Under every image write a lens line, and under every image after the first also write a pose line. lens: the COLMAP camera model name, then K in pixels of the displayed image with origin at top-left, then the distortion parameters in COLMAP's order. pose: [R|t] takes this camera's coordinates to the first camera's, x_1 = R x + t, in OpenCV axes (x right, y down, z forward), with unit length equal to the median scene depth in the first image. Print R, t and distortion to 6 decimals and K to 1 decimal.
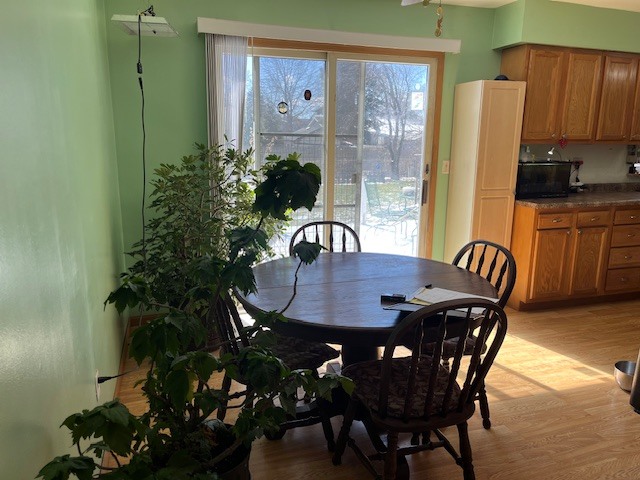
lens RADIAL K [[474.6, 0, 320.0], [0, 474.6, 240.0], [0, 0, 1]] dist [-0.003241, -0.006847]
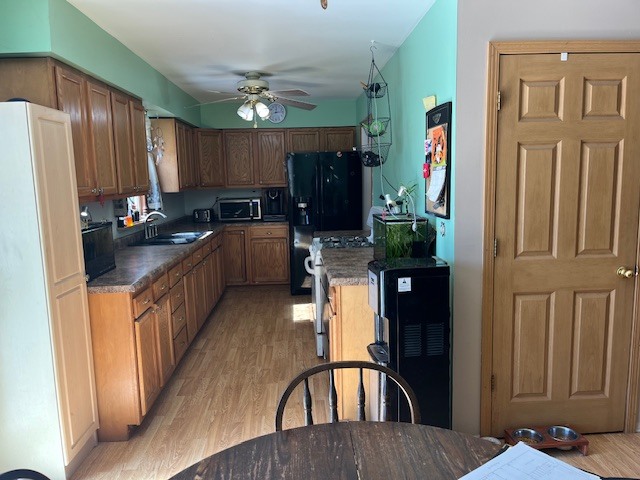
lens RADIAL K [[474.6, 0, 320.0], [0, 474.6, 240.0], [0, 0, 1]] dist [-0.003241, -0.006847]
pose [[0.228623, -0.141605, 0.963161, -0.152659], [0.216291, 0.972025, 0.091568, -0.147806], [-0.949184, 0.187388, 0.252855, 0.538367]]
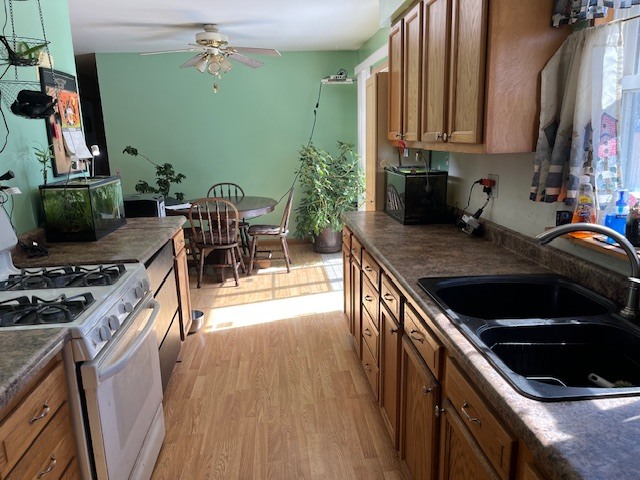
lens RADIAL K [[474.6, 0, 320.0], [0, 474.6, 240.0], [0, 0, 1]] dist [-0.003241, -0.006847]
pose [[-0.190356, 0.197020, -0.961742, 1.357524], [-0.176927, 0.956729, 0.231012, -0.231619], [0.965640, 0.214133, -0.147261, 1.101329]]
